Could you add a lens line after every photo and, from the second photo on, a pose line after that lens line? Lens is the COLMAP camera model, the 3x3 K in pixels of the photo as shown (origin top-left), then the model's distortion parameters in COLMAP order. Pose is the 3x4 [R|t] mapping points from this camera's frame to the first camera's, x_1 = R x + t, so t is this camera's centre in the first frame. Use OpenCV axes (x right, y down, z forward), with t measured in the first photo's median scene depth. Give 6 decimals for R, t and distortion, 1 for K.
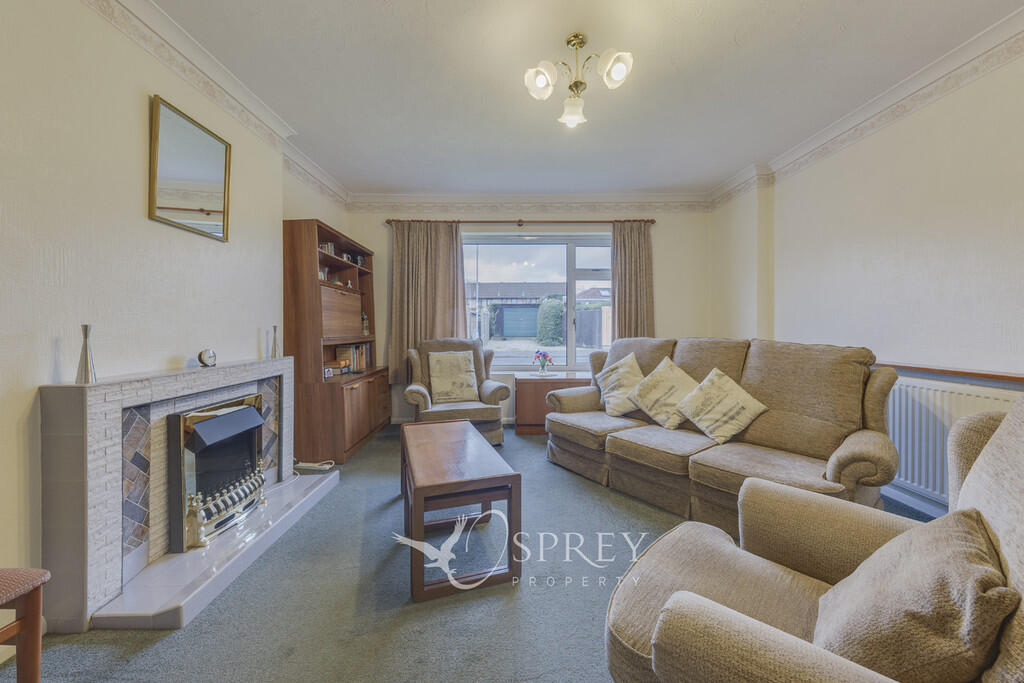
lens RADIAL K [[373.9, 0, 508.3], [0, 373.9, 323.3], [0, 0, 1]] dist [0.020100, -0.000119]
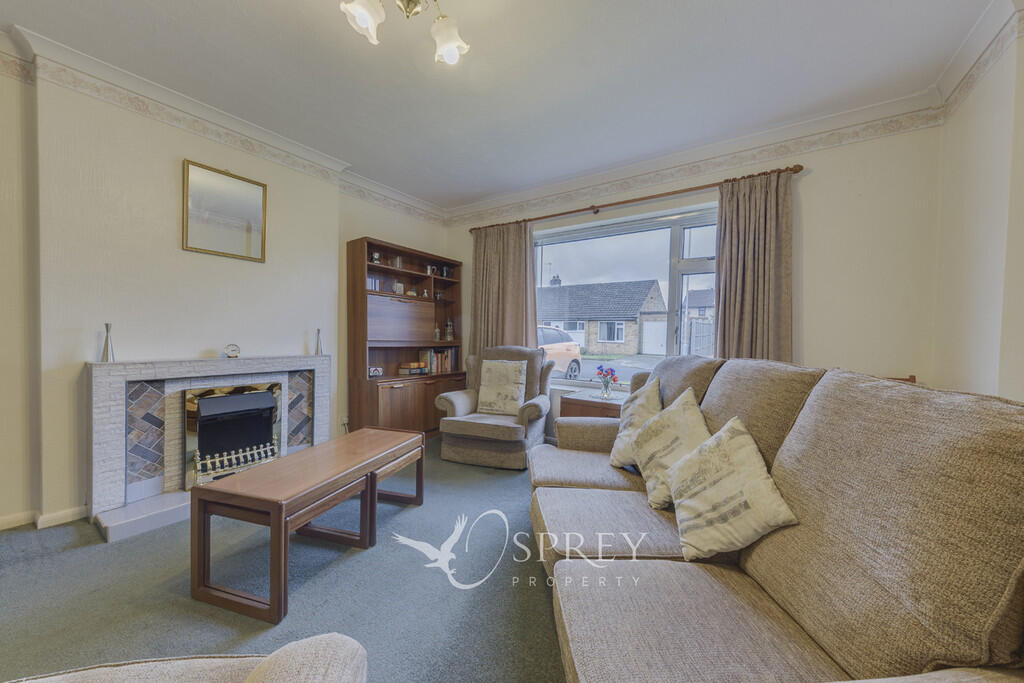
lens RADIAL K [[365.3, 0, 513.1], [0, 365.3, 337.5], [0, 0, 1]] dist [0.019644, -0.004346]
pose [[0.822317, 0.025234, -0.568470, 0.579232], [-0.018195, 0.999671, 0.018055, 0.002595], [0.568739, -0.004504, 0.822506, 0.389662]]
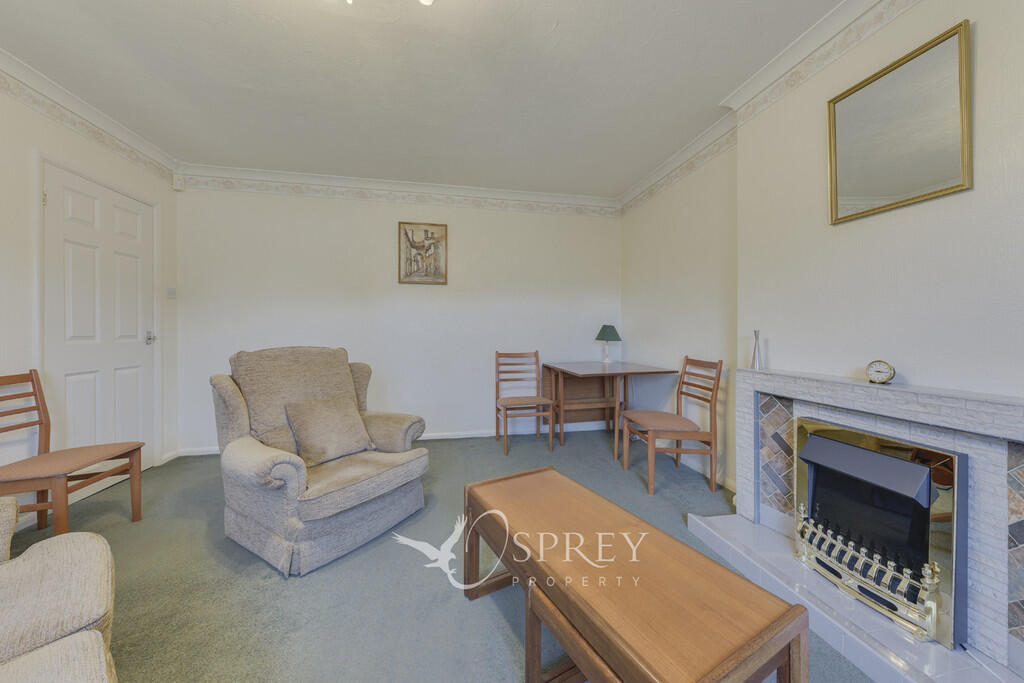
lens RADIAL K [[365.3, 0, 513.1], [0, 365.3, 337.5], [0, 0, 1]] dist [0.019644, -0.004346]
pose [[-0.982519, 0.005522, -0.186082, 0.055179], [0.004468, 0.999972, 0.006085, 0.010835], [0.186111, 0.005147, -0.982515, 1.238738]]
